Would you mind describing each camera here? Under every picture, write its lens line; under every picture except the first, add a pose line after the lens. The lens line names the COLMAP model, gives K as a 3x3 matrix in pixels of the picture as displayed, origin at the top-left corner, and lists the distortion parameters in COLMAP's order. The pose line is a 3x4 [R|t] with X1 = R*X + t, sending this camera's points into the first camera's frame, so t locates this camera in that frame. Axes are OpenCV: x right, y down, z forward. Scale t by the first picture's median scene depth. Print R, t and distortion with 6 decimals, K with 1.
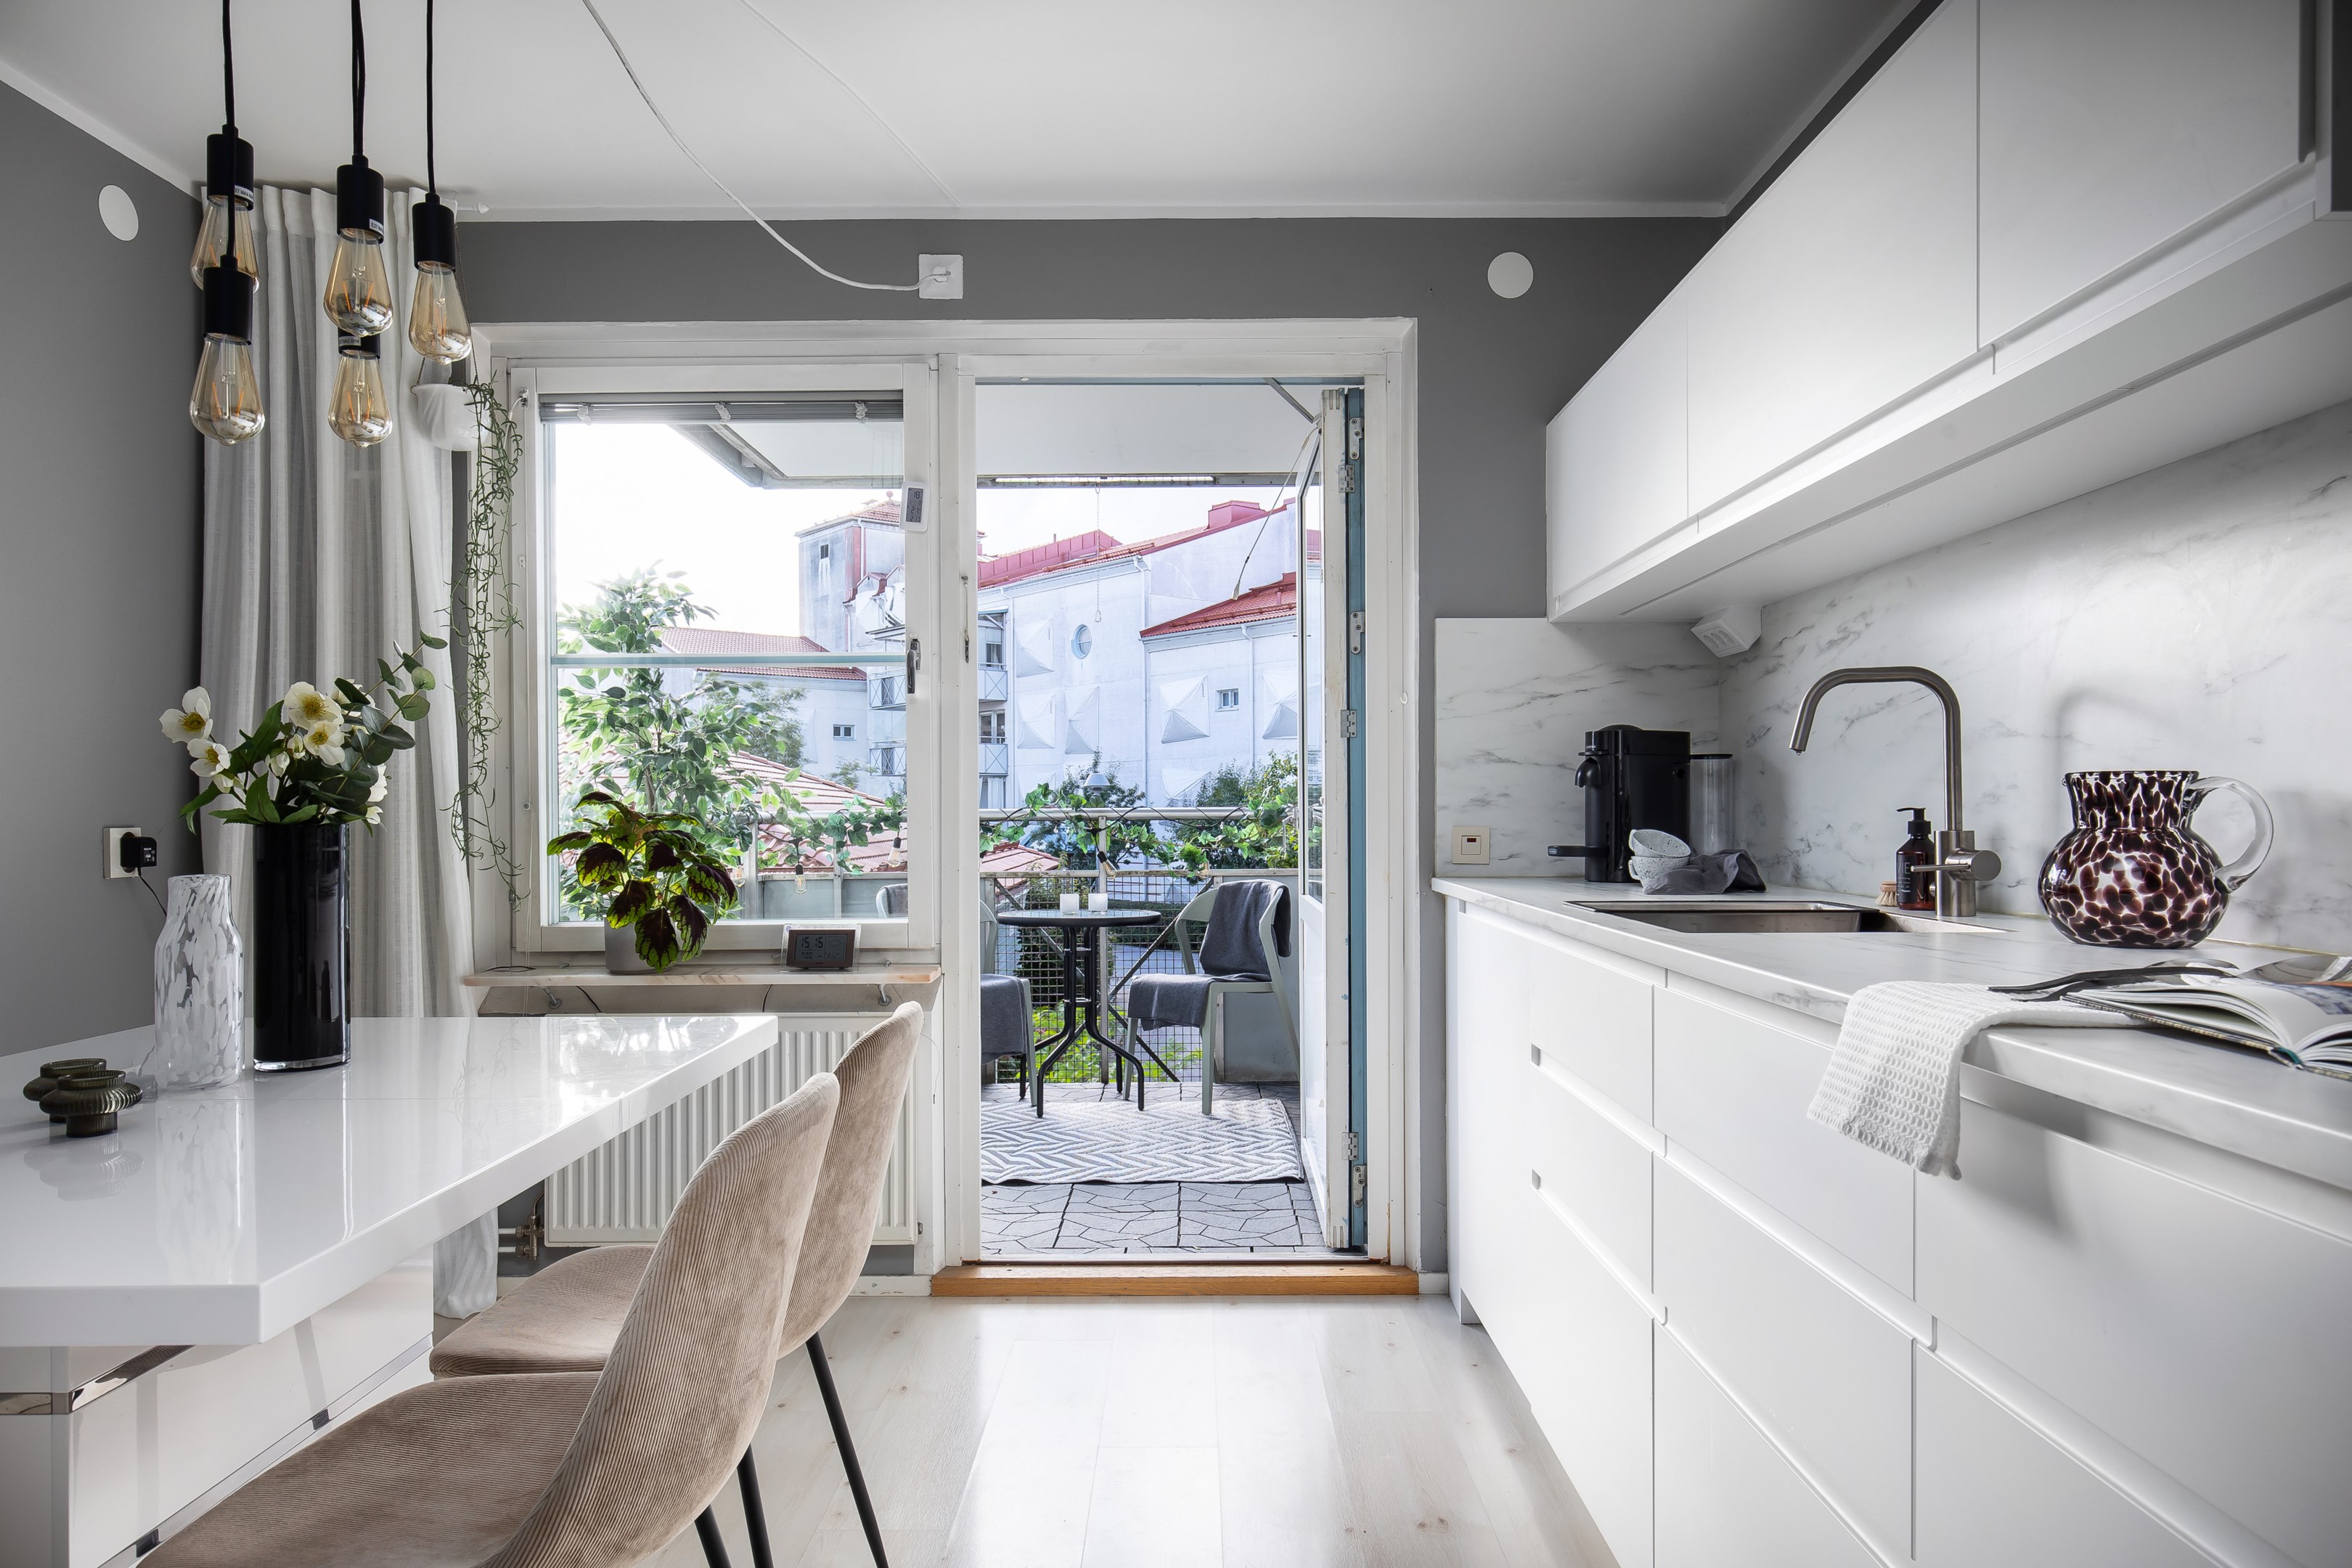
lens RADIAL K [[1422.1, 0, 1176.8], [0, 1422.1, 798.0], [0, 0, 1]] dist [0.020162, 0.001233]
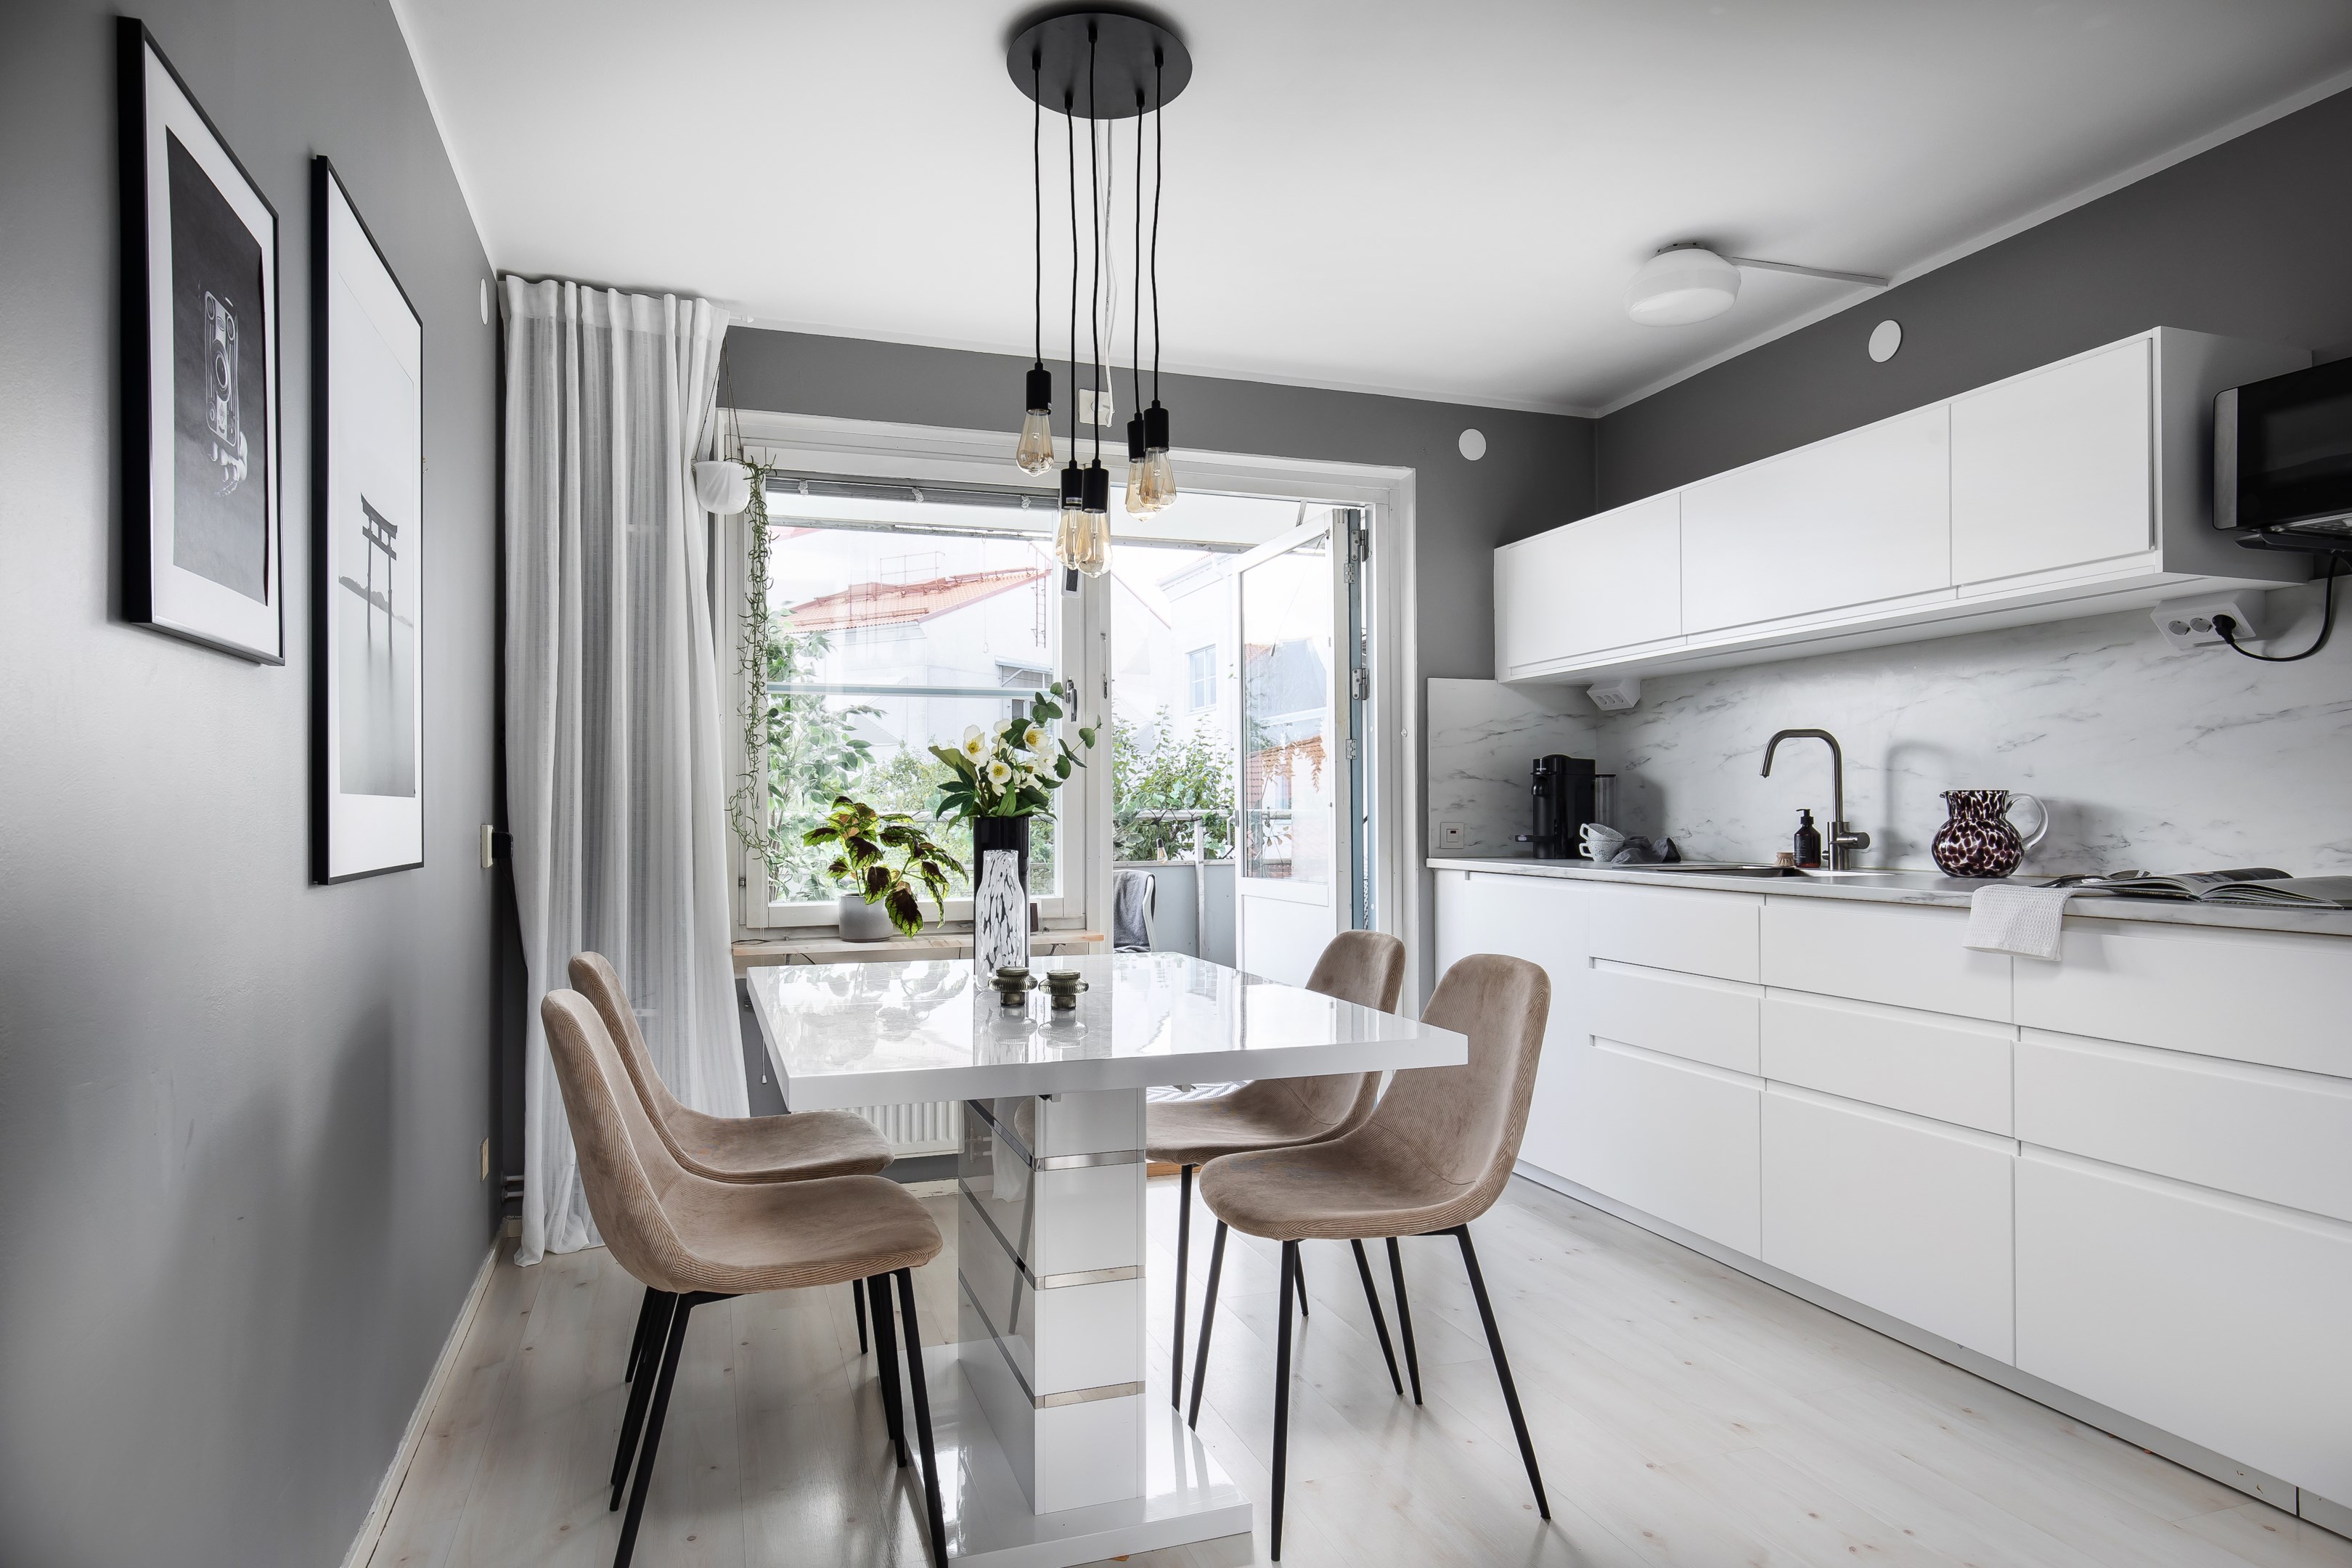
lens RADIAL K [[1383.2, 0, 1176.0], [0, 1383.2, 784.0], [0, 0, 1]] dist [0.021923, -0.000280]
pose [[0.942618, 0.006868, 0.333802, -0.633462], [-0.002330, 0.999899, -0.013991, 0.001580], [-0.333865, 0.012410, 0.942539, -0.278816]]
